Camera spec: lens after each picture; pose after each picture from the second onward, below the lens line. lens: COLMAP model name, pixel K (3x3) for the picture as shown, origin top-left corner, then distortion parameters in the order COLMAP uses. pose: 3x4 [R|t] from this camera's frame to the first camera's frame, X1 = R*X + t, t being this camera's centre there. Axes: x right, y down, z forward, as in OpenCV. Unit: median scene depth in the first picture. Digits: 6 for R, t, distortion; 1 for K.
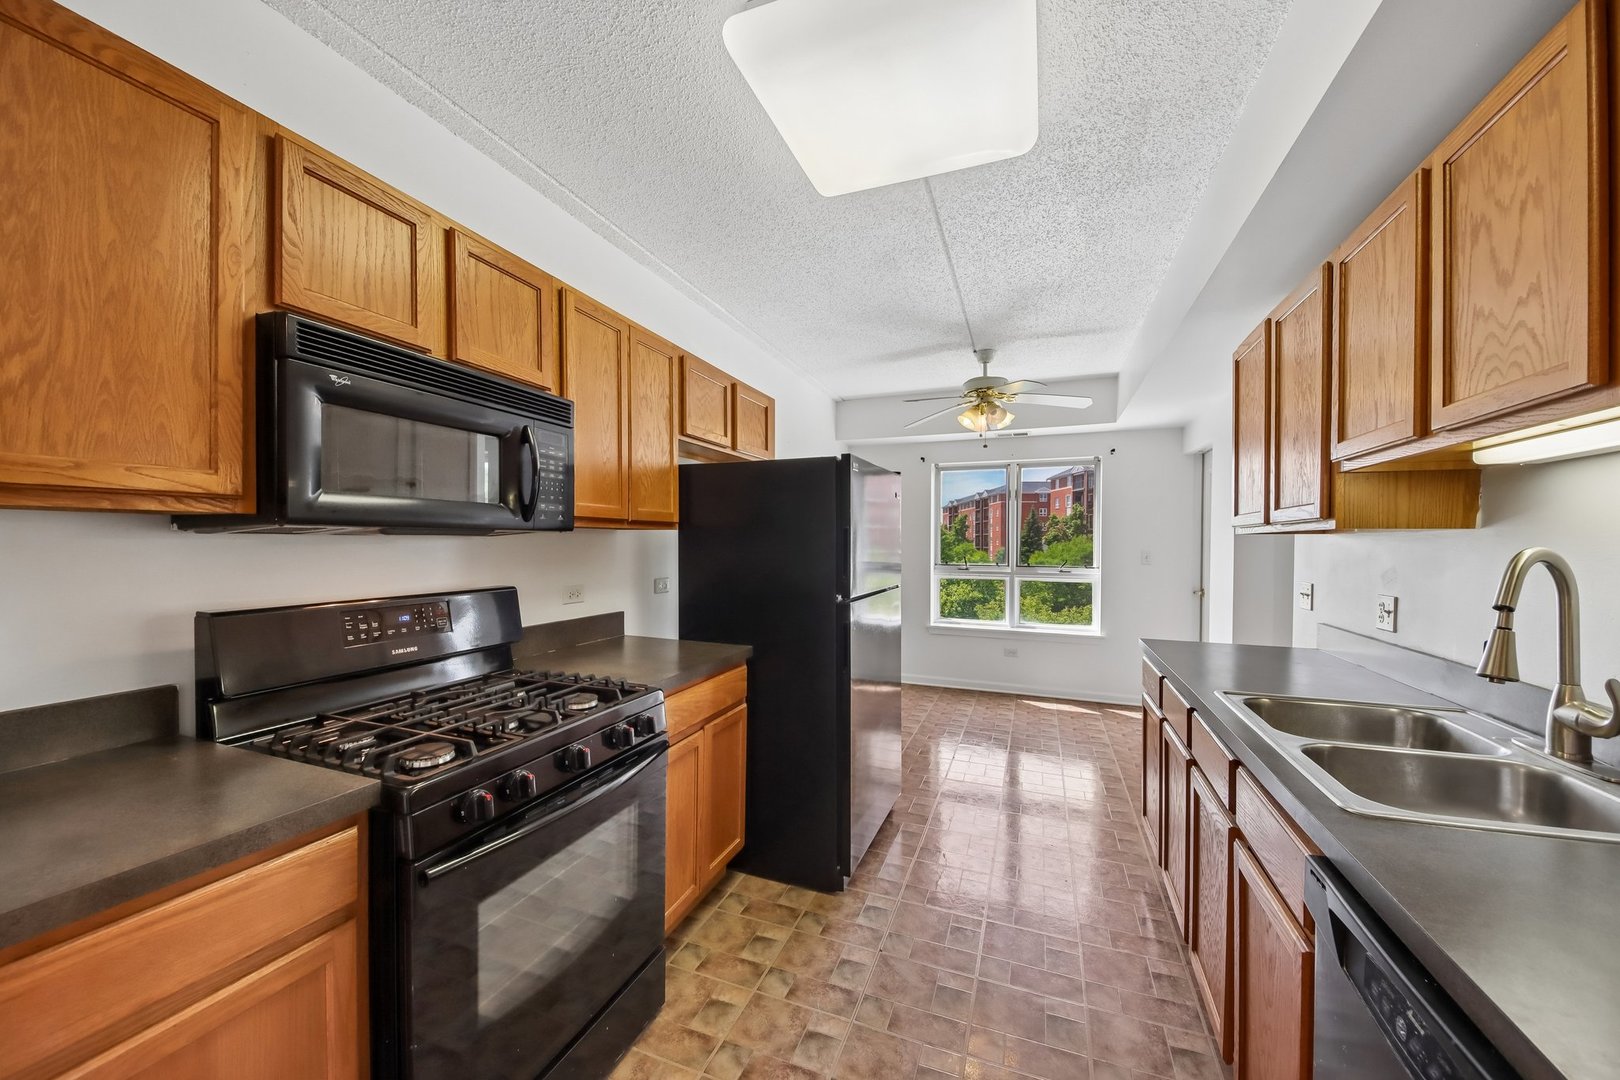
lens RADIAL K [[602.5, 0, 811.3], [0, 602.5, 543.9], [0, 0, 1]] dist [0.000309, -0.000567]
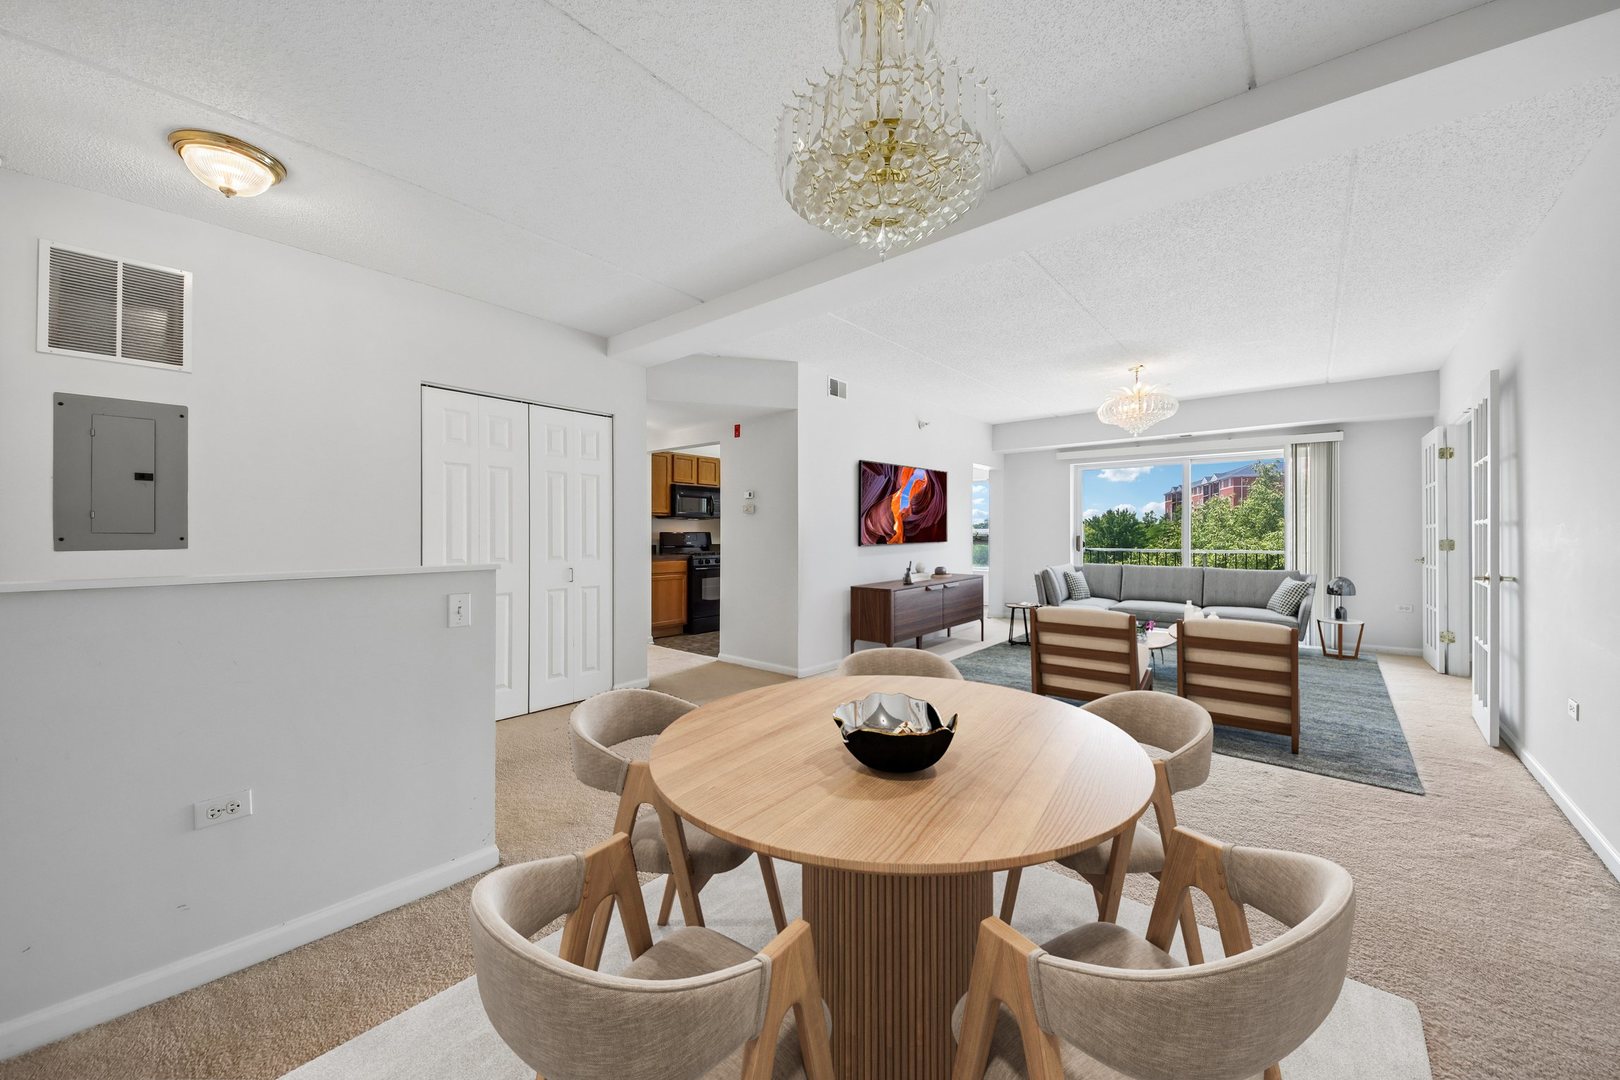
lens RADIAL K [[602.5, 0, 805.9], [0, 602.5, 533.9], [0, 0, 1]] dist [0.000309, -0.000567]
pose [[0.949220, -0.001815, -0.314609, 1.747203], [0.000774, 0.999994, -0.003433, 0.118708], [0.314613, 0.003016, 0.949215, -3.315134]]
